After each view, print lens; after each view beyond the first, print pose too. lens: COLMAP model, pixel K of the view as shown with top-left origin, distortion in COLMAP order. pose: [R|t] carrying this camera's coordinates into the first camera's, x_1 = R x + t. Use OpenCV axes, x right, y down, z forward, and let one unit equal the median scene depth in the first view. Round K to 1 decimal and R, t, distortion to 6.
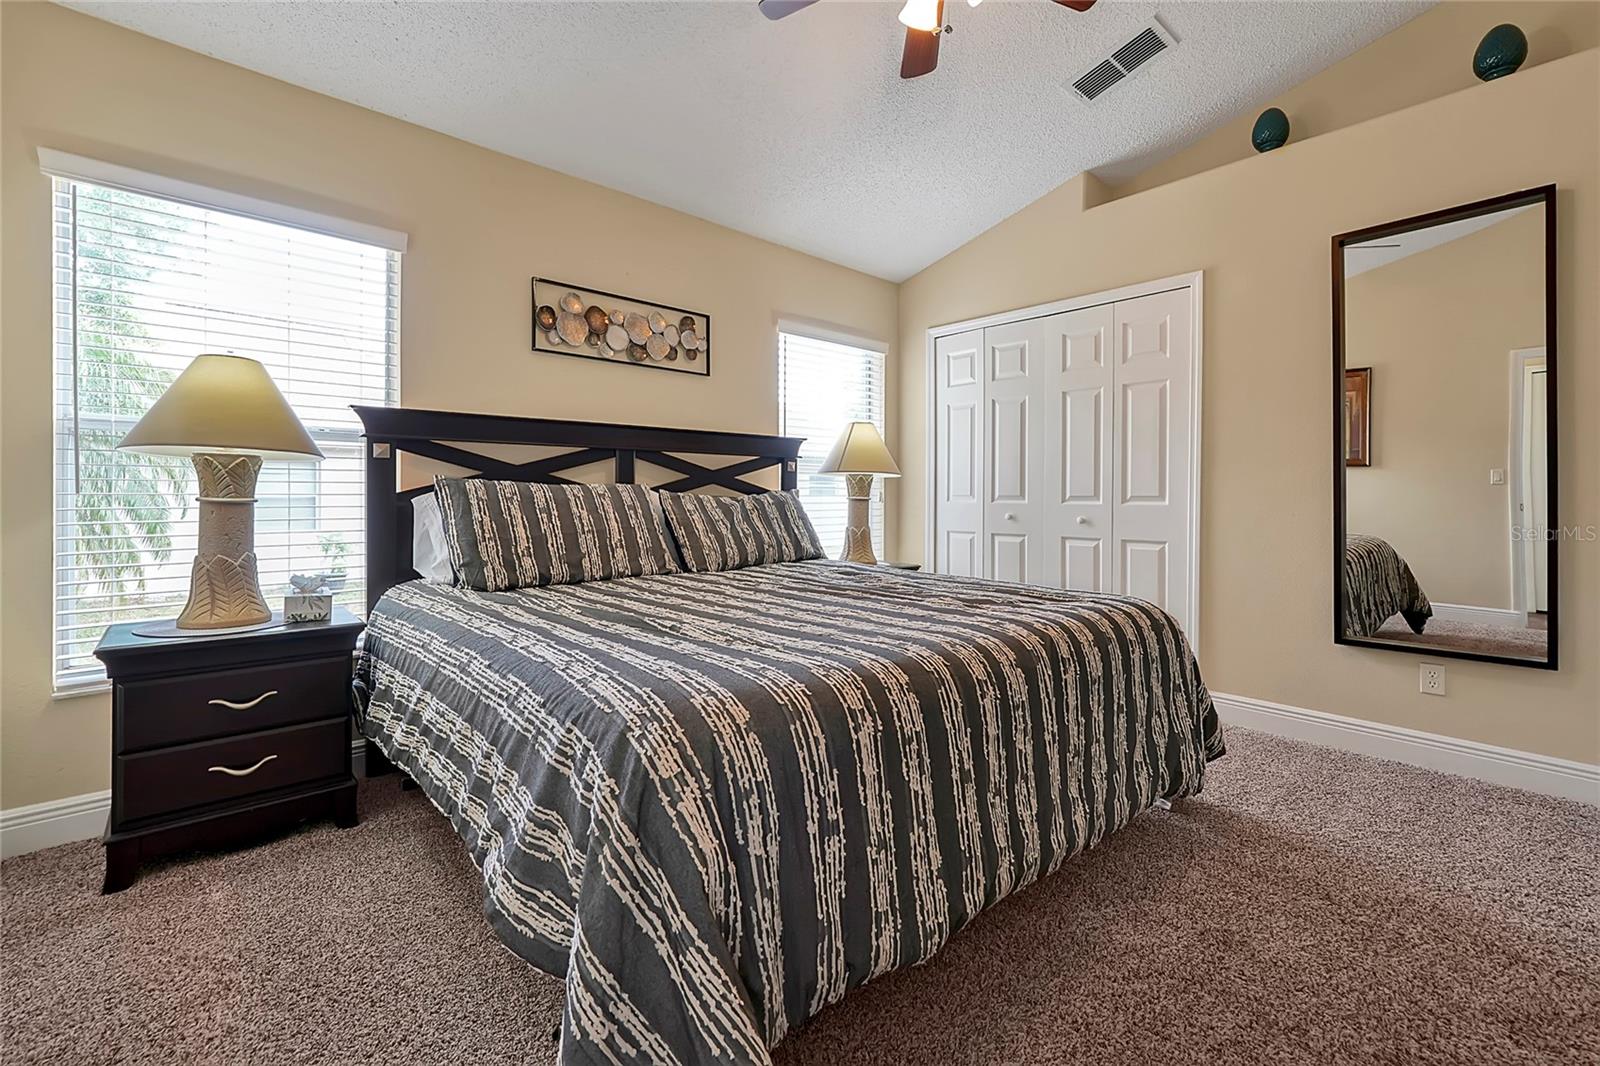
lens RADIAL K [[680.7, 0, 792.1], [0, 680.7, 486.6], [0, 0, 1]] dist [-0.003055, 0.002276]
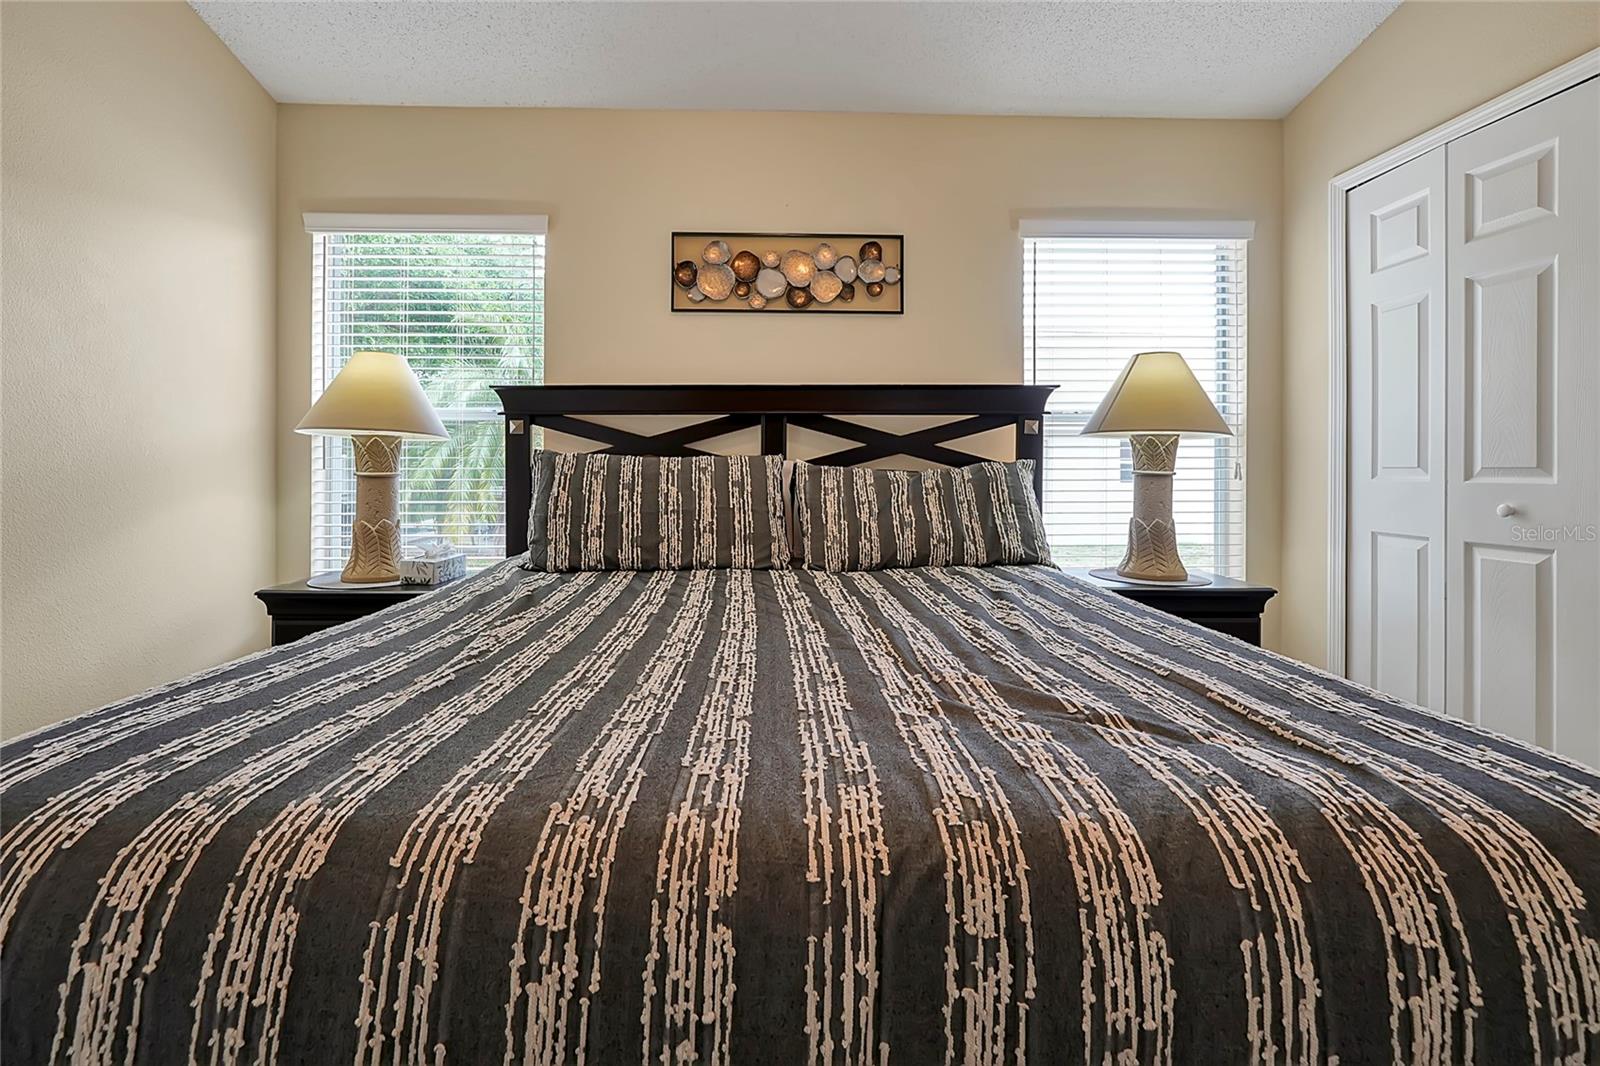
lens RADIAL K [[680.7, 0, 784.1], [0, 680.7, 454.0], [0, 0, 1]] dist [-0.003055, 0.002276]
pose [[0.761228, -0.017026, -0.648261, 0.277943], [0.010812, 0.999850, -0.013565, 0.005256], [0.648394, 0.003317, 0.761298, 0.336975]]
